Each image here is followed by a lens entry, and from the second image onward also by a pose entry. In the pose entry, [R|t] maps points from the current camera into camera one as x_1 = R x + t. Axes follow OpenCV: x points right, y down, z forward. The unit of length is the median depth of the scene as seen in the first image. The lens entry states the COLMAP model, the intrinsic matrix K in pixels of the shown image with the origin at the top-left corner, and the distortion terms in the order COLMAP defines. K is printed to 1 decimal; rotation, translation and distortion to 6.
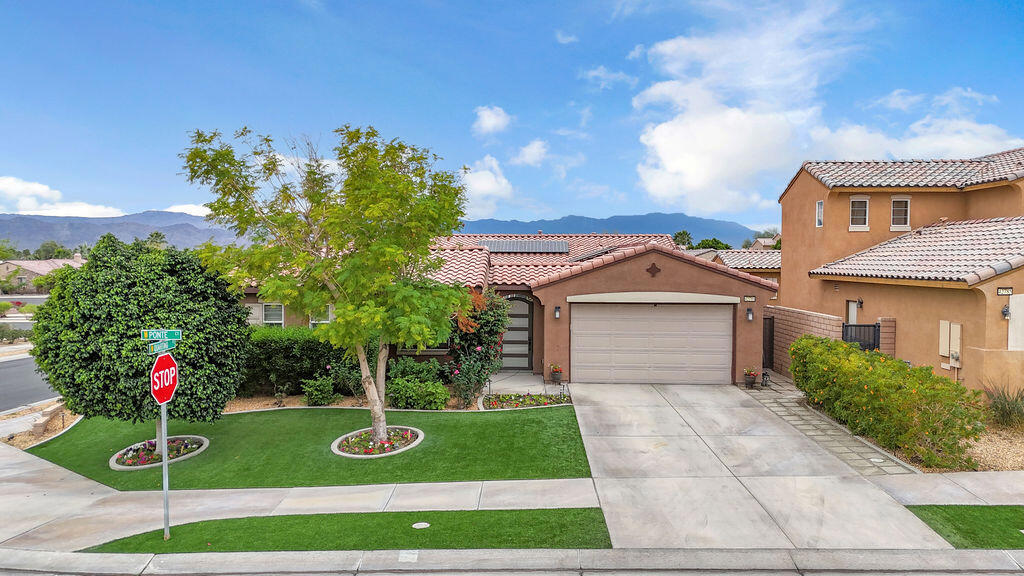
lens RADIAL K [[747.6, 0, 512.0], [0, 747.6, 288.0], [0, 0, 1]] dist [0.077875, -0.077442]
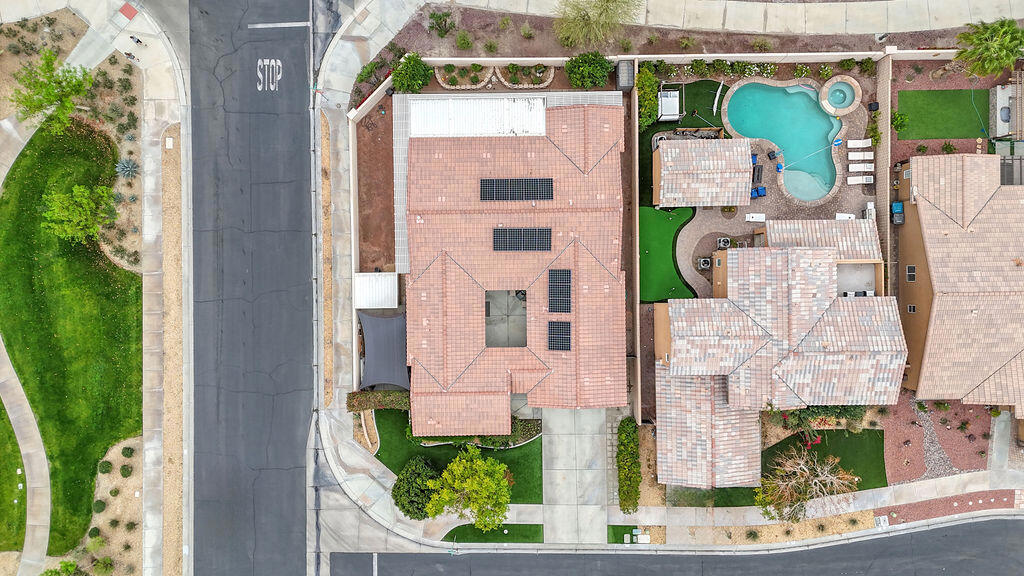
lens RADIAL K [[747.6, 0, 512.0], [0, 747.6, 288.0], [0, 0, 1]] dist [0.077875, -0.077442]
pose [[0.999540, -0.028222, -0.011095, 0.014542], [0.012111, 0.036078, 0.999276, -3.744300], [-0.027801, -0.998950, 0.036403, 1.948191]]
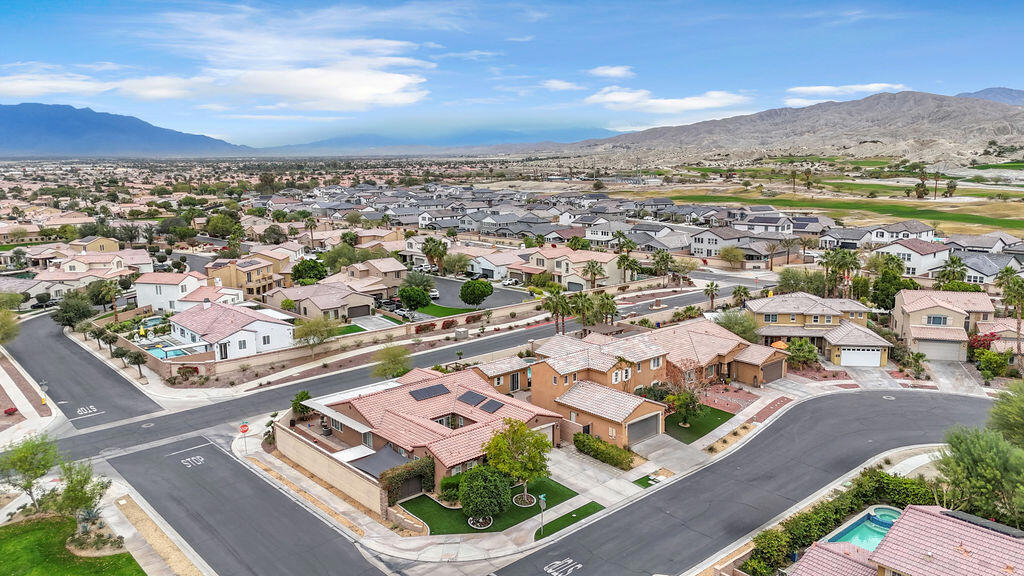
lens RADIAL K [[747.6, 0, 512.0], [0, 747.6, 288.0], [0, 0, 1]] dist [0.077875, -0.077442]
pose [[0.741975, -0.131043, 0.657495, -2.931194], [0.043680, 0.988076, 0.147638, -1.618607], [-0.669003, -0.080824, 0.738852, -1.936234]]
